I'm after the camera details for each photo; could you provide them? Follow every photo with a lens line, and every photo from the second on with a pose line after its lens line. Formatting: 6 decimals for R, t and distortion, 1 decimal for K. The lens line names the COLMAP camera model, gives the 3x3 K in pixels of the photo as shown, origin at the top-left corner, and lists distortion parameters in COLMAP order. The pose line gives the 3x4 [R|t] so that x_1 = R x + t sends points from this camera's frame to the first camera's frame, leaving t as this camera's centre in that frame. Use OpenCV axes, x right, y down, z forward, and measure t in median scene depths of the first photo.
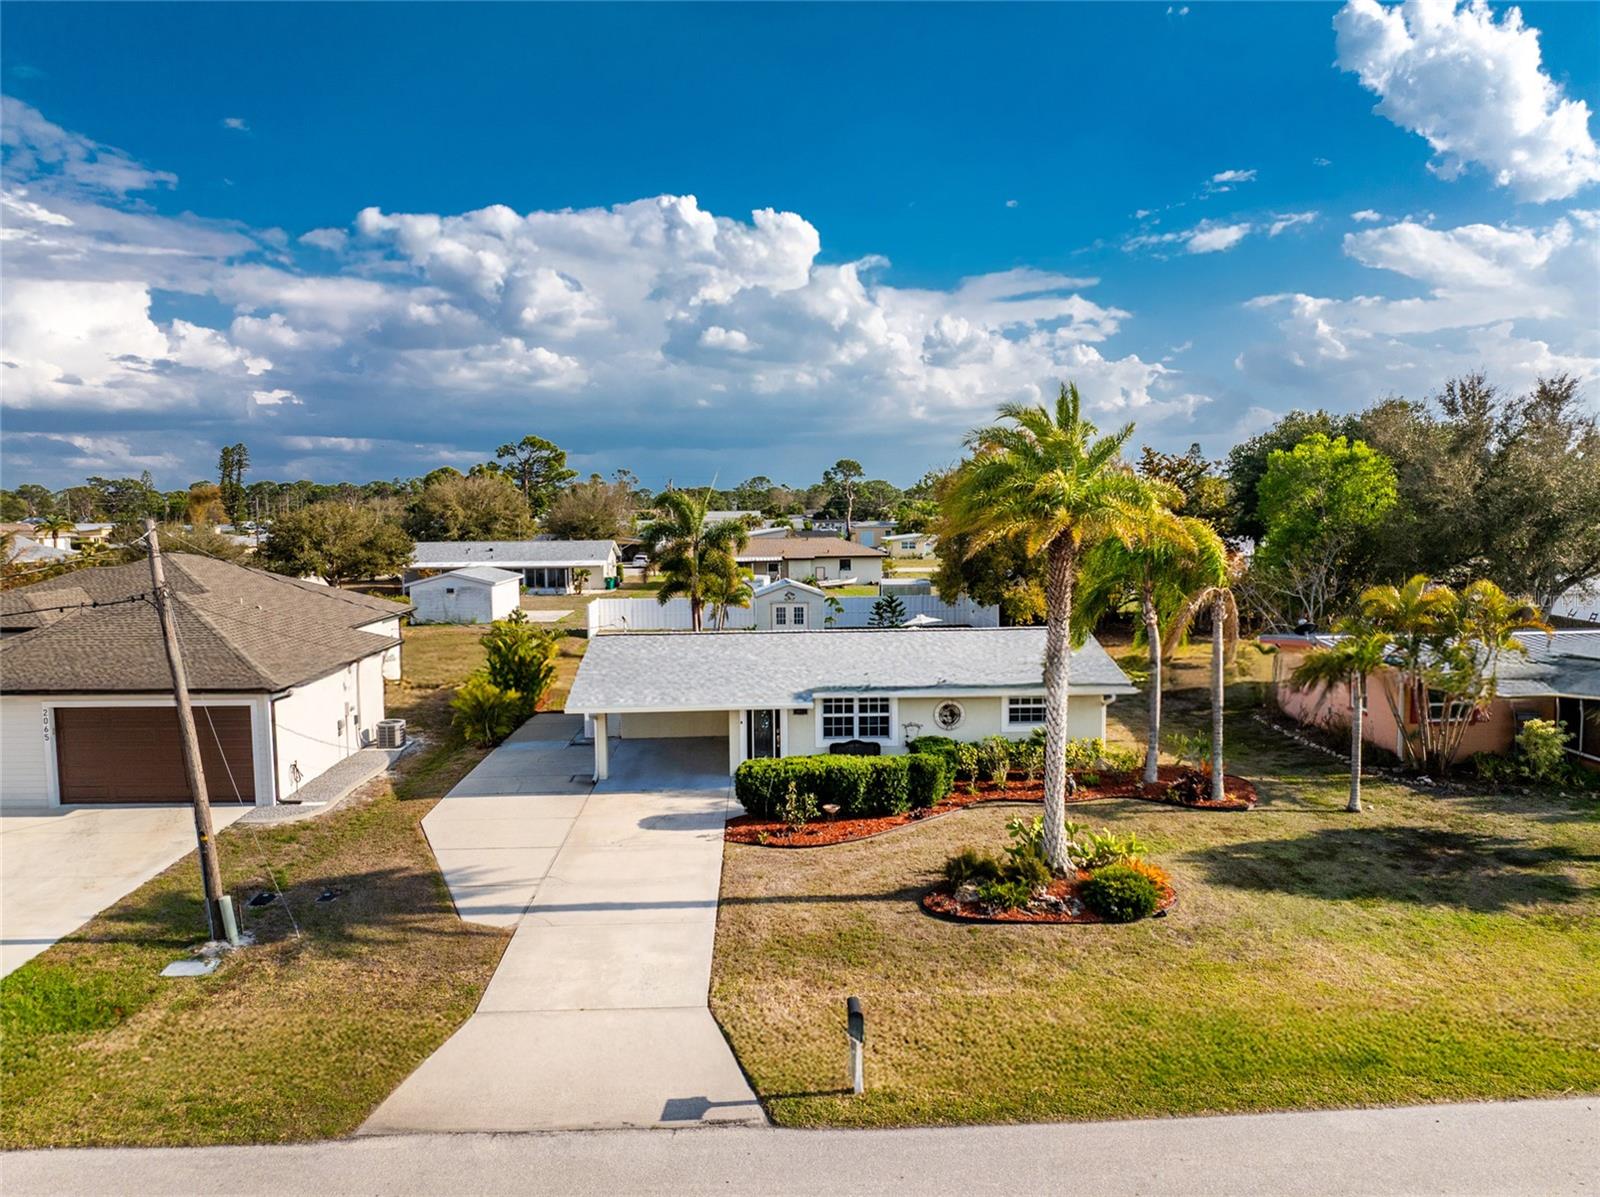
lens RADIAL K [[1108.0, 0, 806.4], [0, 1108.0, 600.6], [0, 0, 1]] dist [-0.053679, 0.027241]
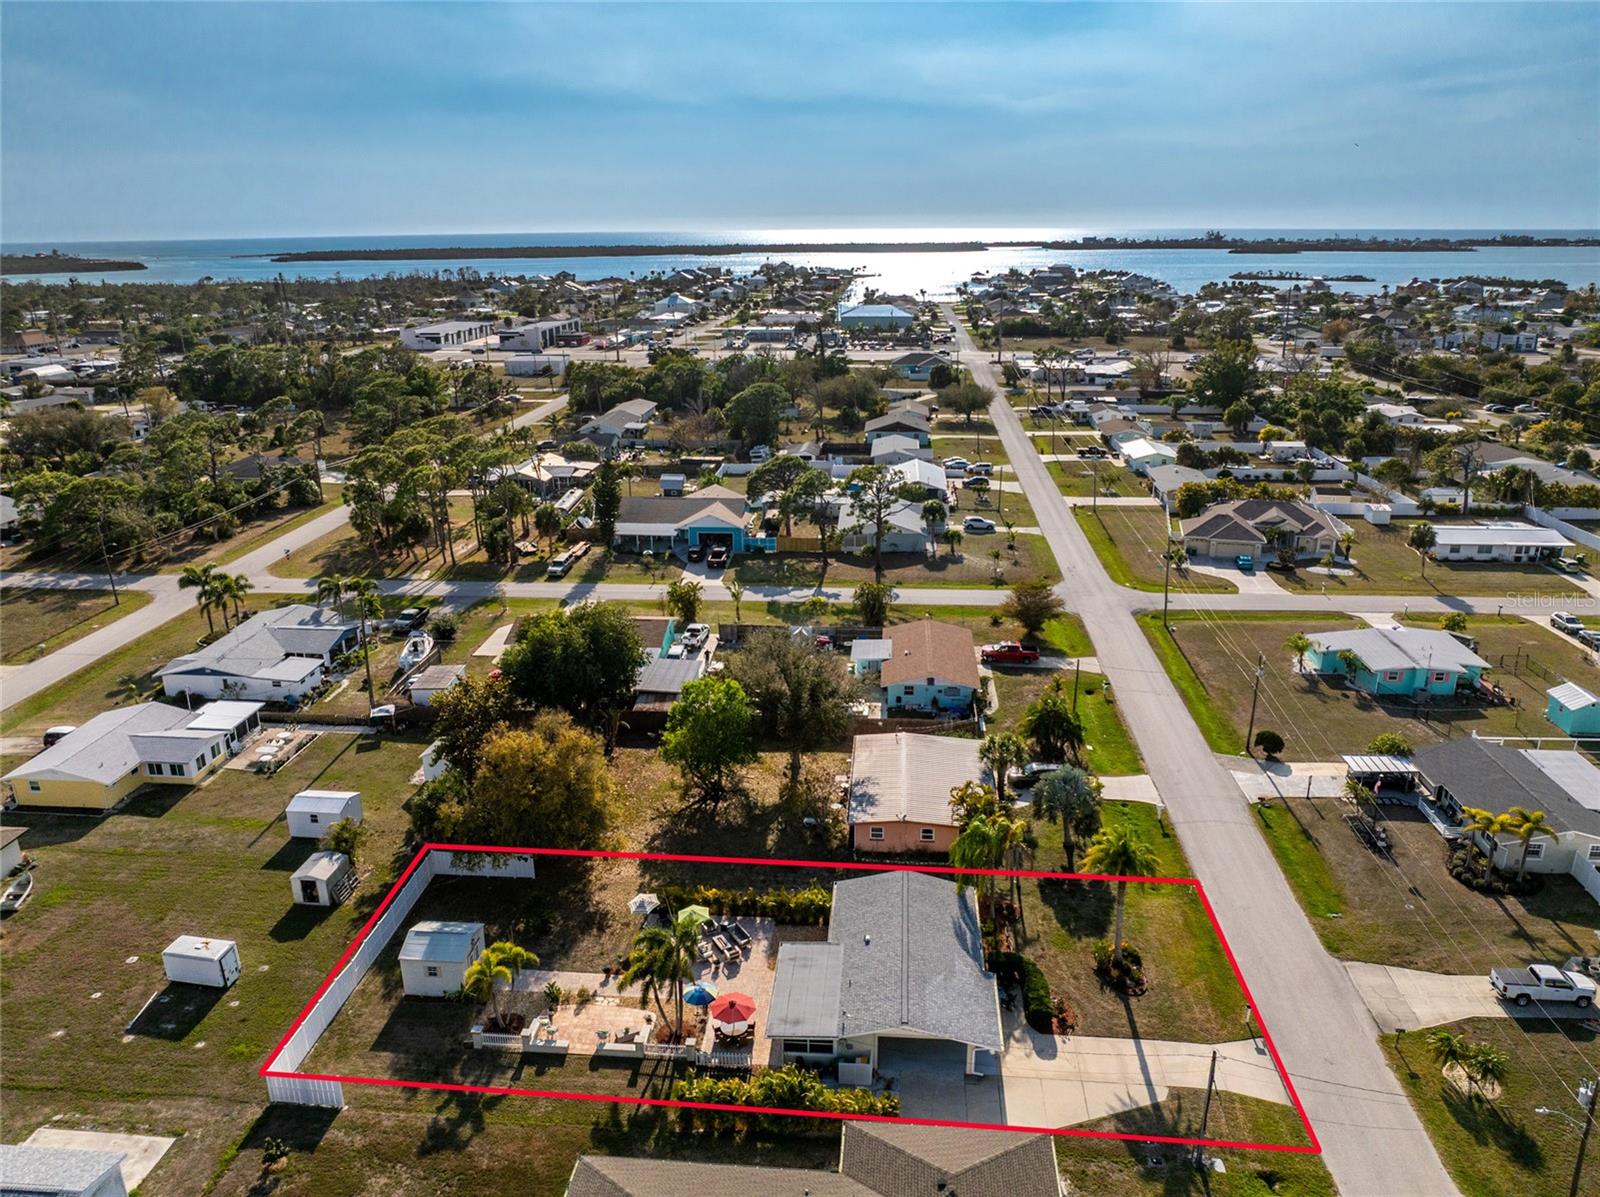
lens RADIAL K [[1112.8, 0, 802.5], [0, 1112.8, 596.7], [0, 0, 1]] dist [-0.035457, -0.003135]
pose [[0.127481, -0.304578, 0.943918, -2.615984], [0.093409, 0.951140, 0.294293, -1.801250], [-0.987433, 0.050653, 0.149703, 1.383079]]
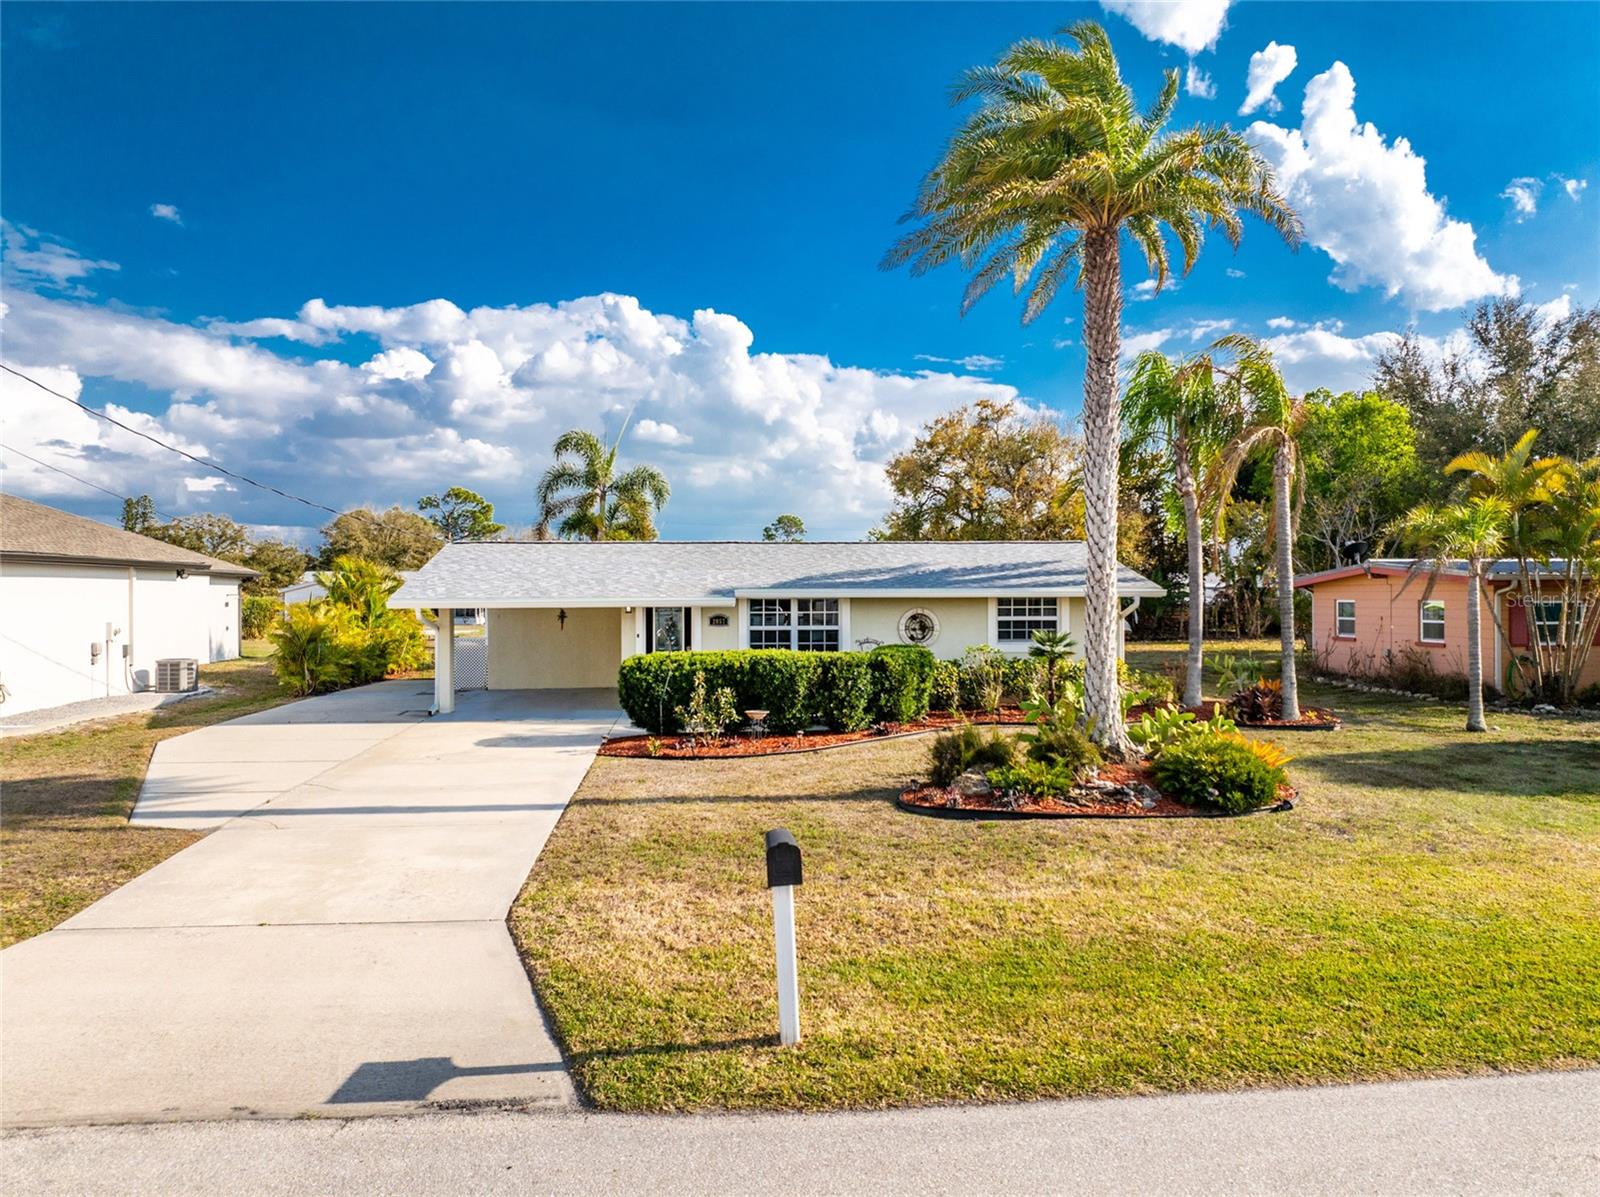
lens RADIAL K [[1114.0, 0, 800.9], [0, 1114.0, 597.7], [0, 0, 1]] dist [-0.041027, 0.008282]
pose [[0.998881, 0.002656, 0.047210, 0.020665], [0.001248, 0.996592, -0.082476, 0.209570], [-0.047268, 0.082442, 0.995474, 0.367299]]
